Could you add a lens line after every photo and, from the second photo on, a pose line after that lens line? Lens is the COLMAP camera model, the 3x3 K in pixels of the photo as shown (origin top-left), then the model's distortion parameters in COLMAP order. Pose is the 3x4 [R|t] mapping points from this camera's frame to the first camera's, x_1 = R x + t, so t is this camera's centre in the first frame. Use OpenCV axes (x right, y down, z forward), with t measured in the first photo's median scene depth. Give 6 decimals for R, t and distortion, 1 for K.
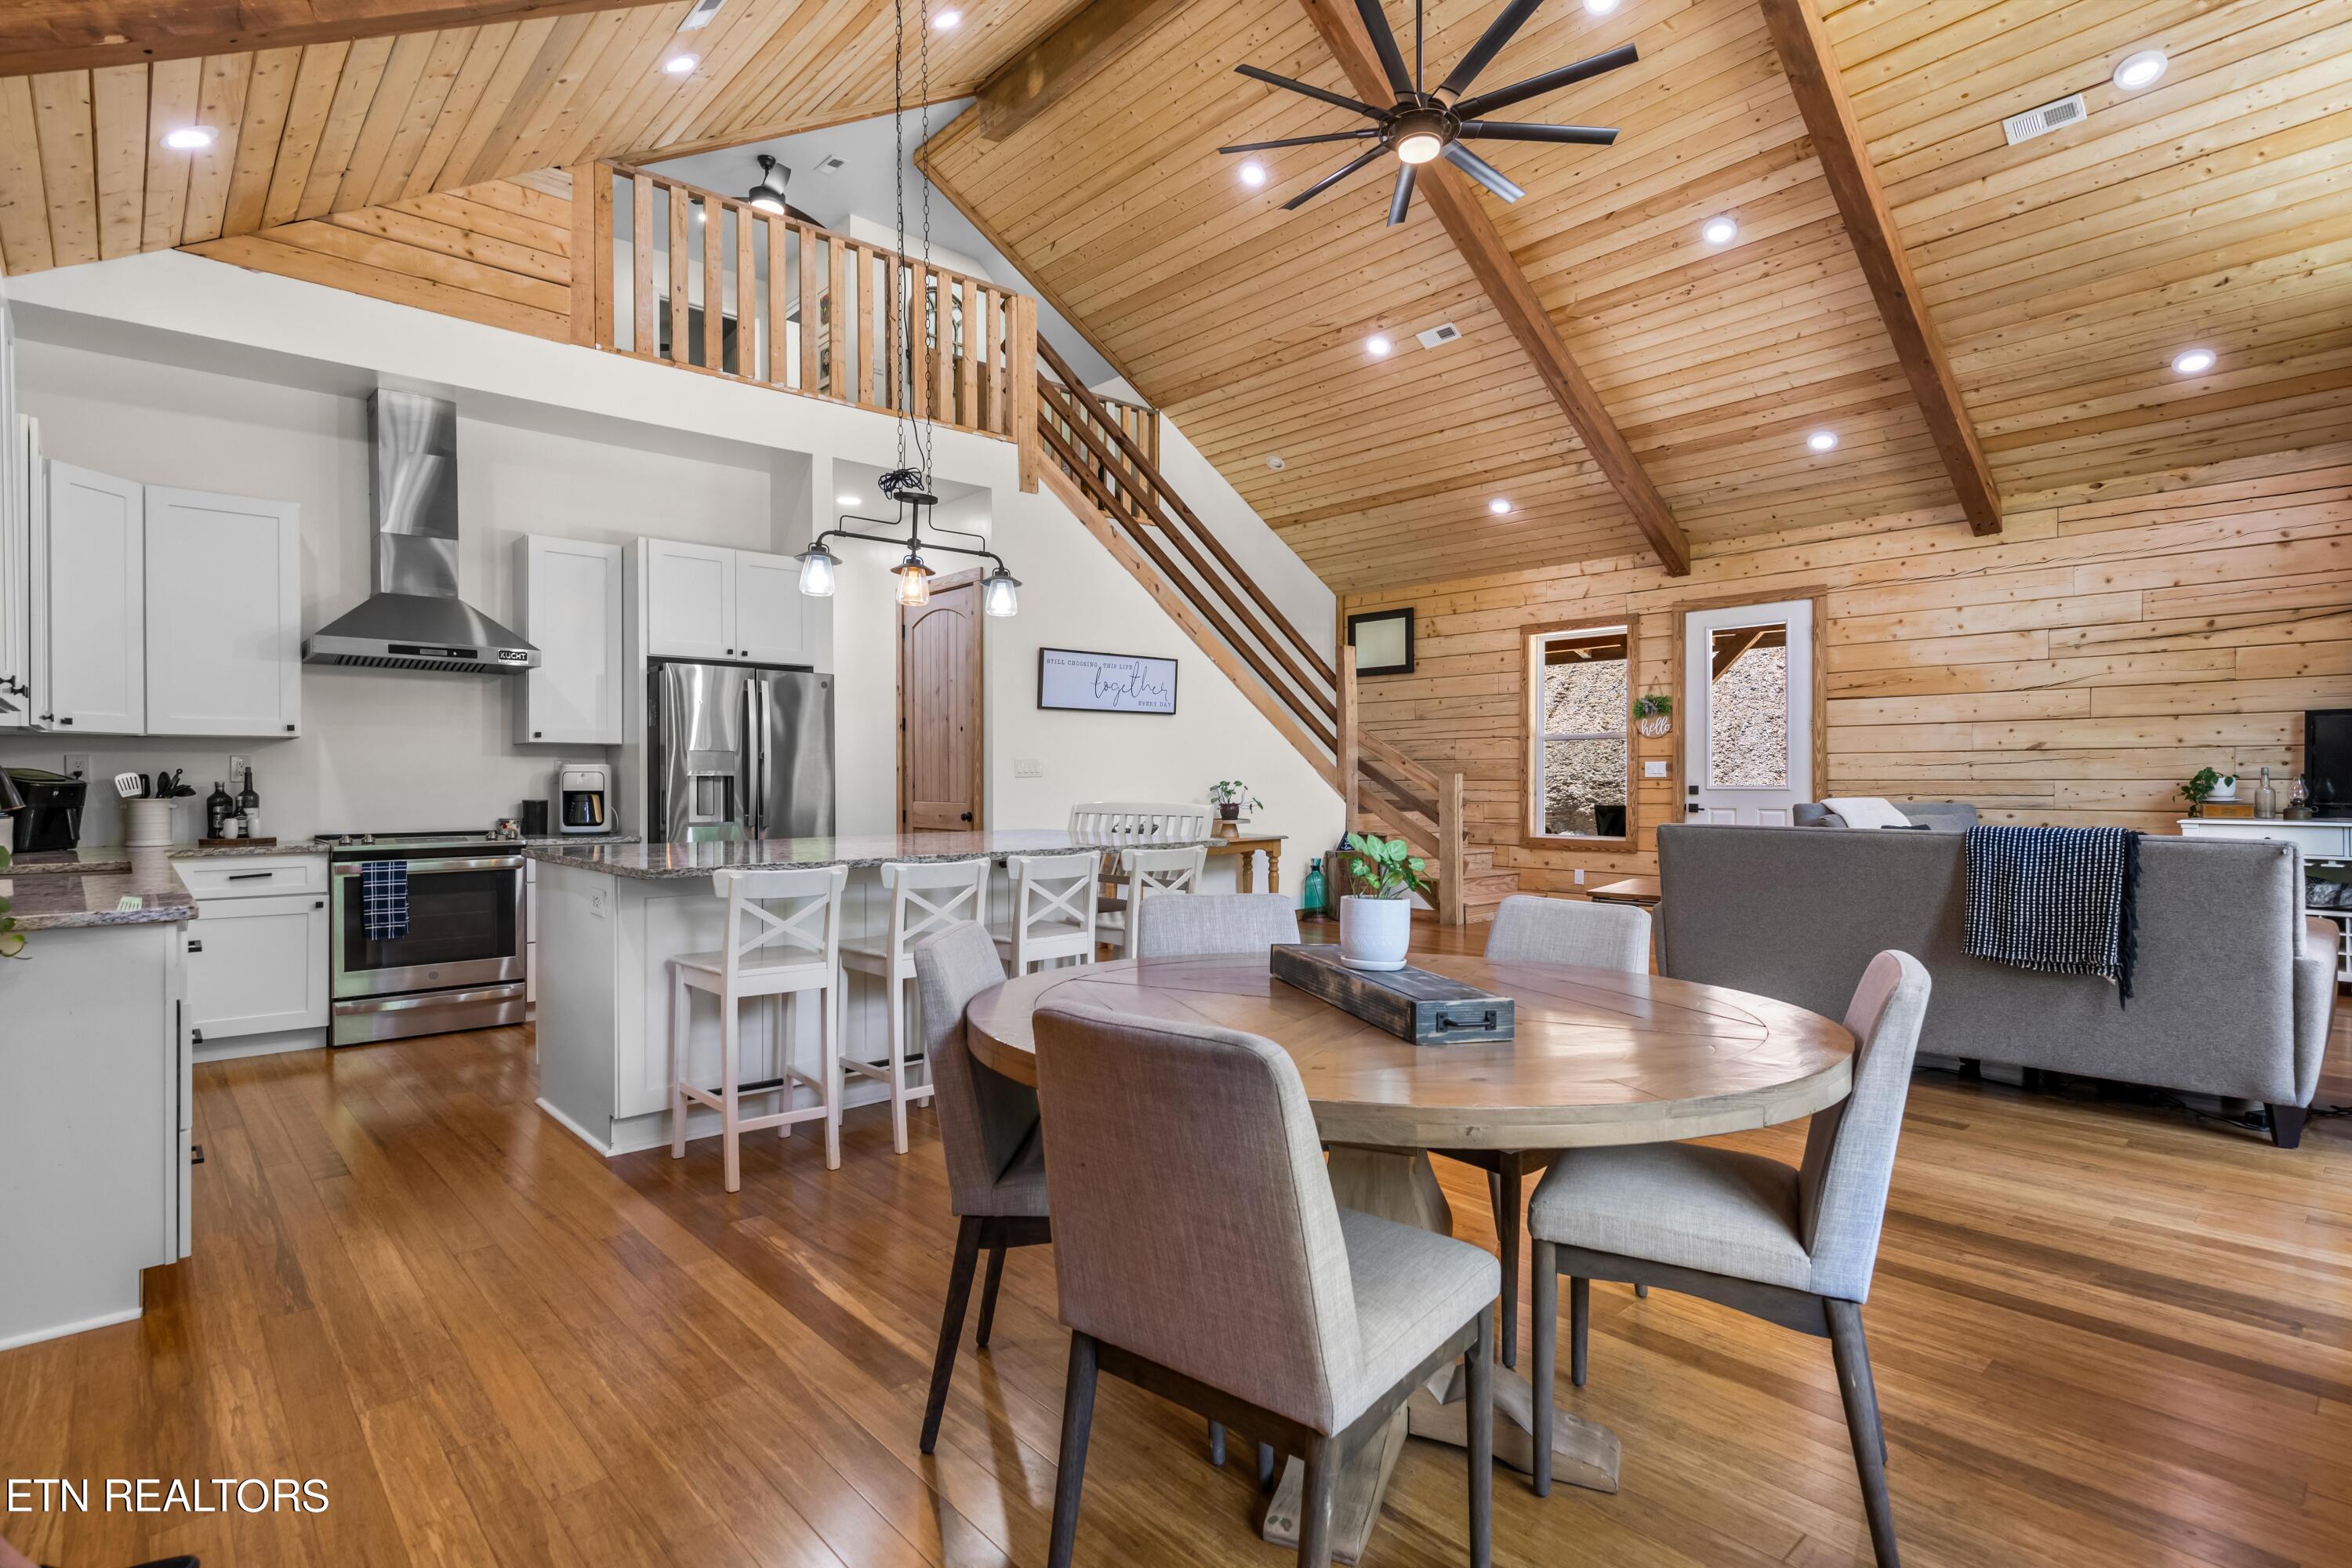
lens RADIAL K [[1165.4, 0, 1172.0], [0, 1165.4, 785.5], [0, 0, 1]] dist [0.012278, -0.003398]
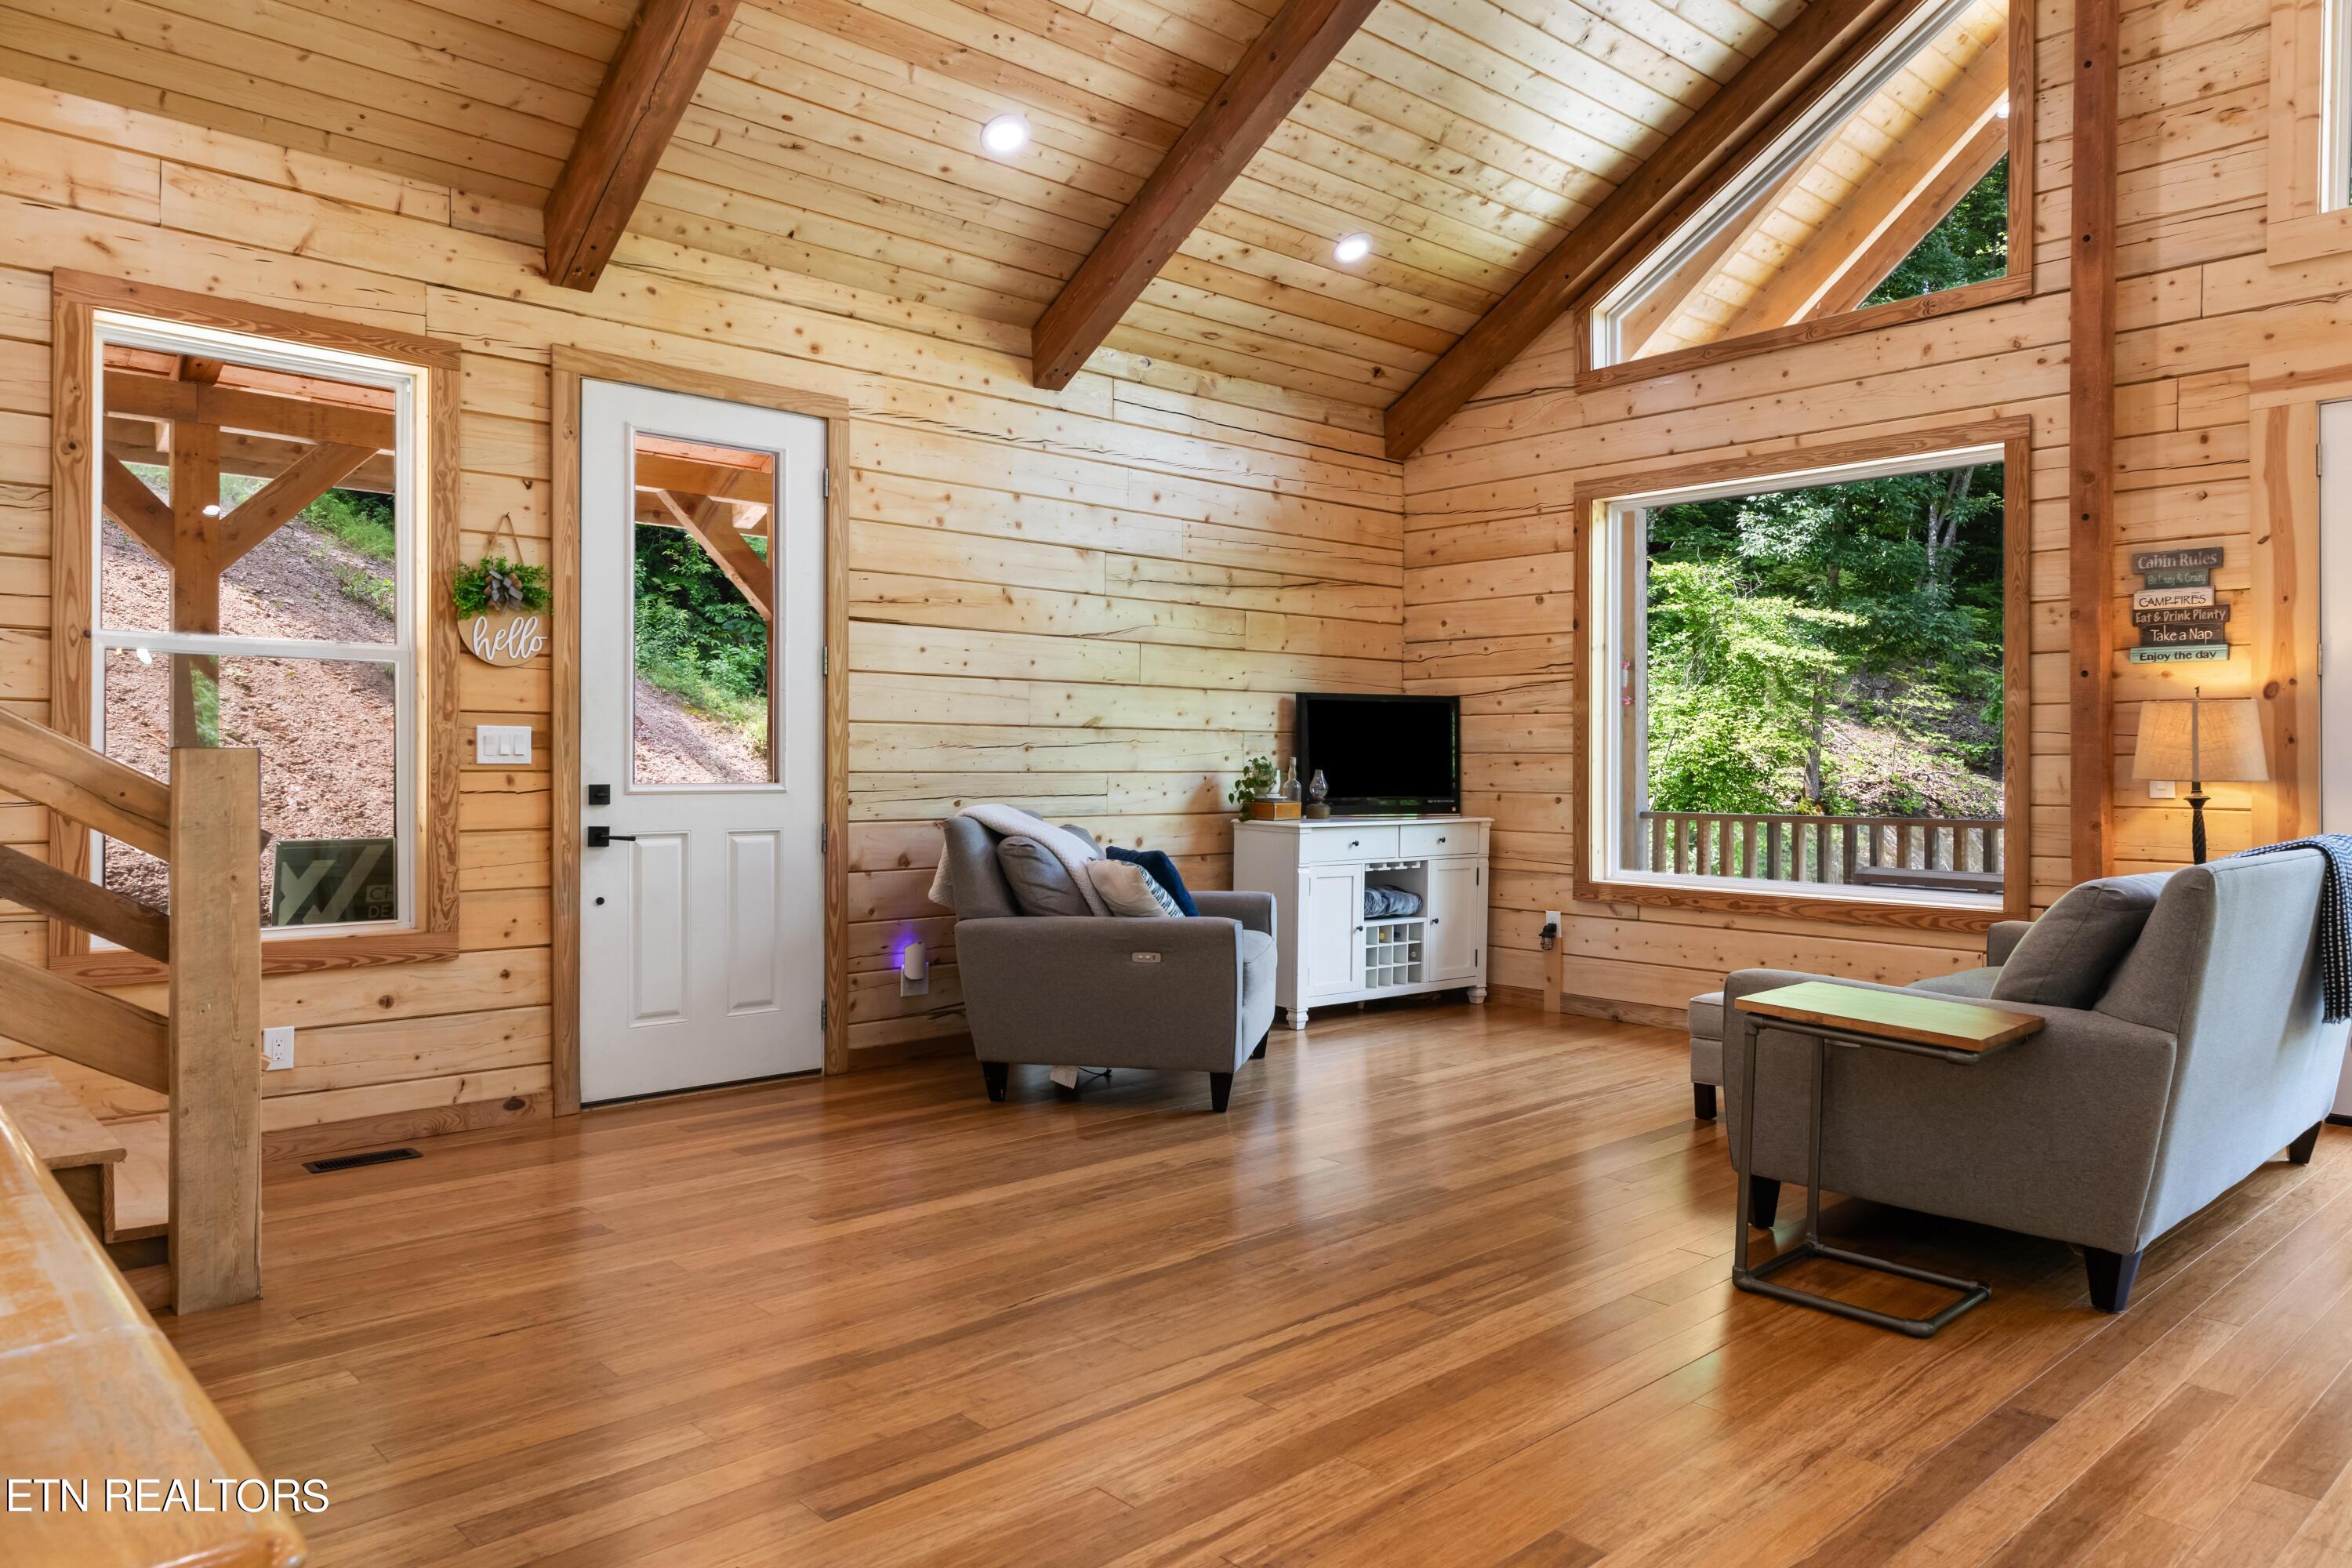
lens RADIAL K [[1538.6, 0, 1161.9], [0, 1538.6, 759.3], [0, 0, 1]] dist [0.009364, -0.000648]
pose [[-0.004660, 0.007032, 0.999964, -0.148572], [0.001263, 0.999975, -0.007026, -0.005893], [-0.999988, 0.001230, -0.004668, 0.965526]]
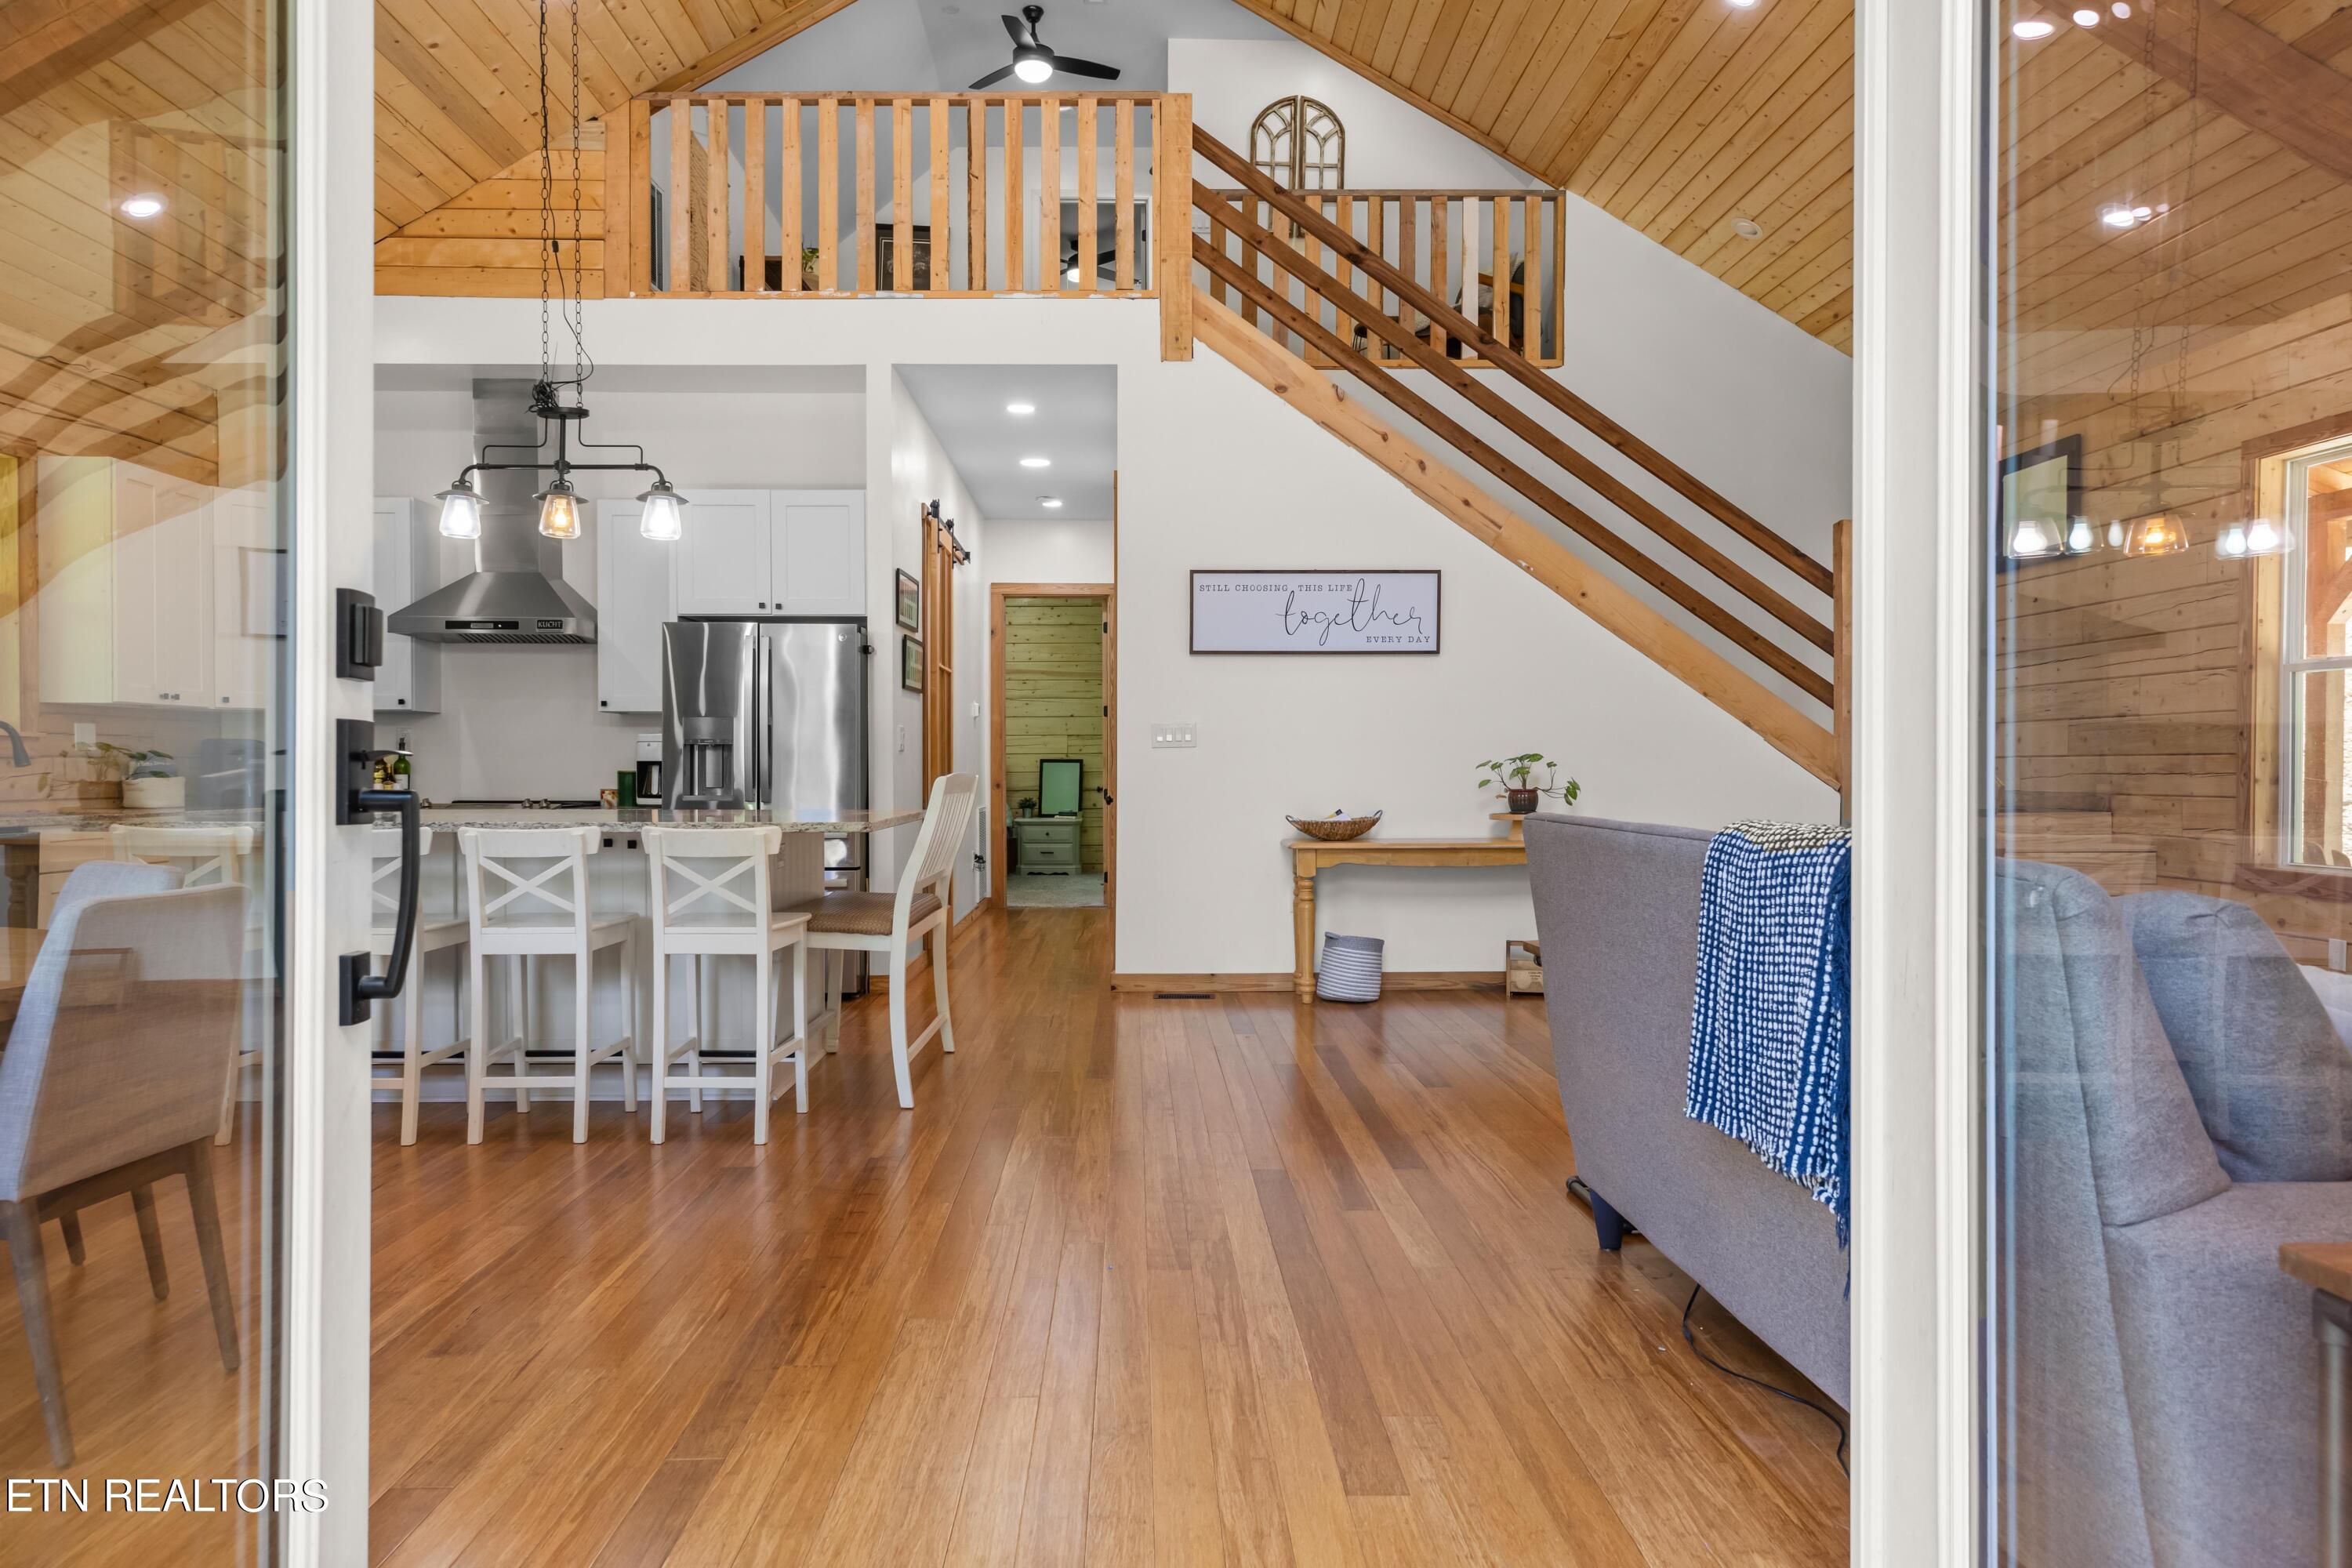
lens RADIAL K [[1538.6, 0, 1163.5], [0, 1538.6, 781.3], [0, 0, 1]] dist [0.009364, -0.000648]
pose [[0.750682, 0.008007, -0.660615, 0.530355], [-0.006309, 0.999968, 0.004952, 0.009443], [0.660633, 0.000450, 0.750709, 0.274660]]
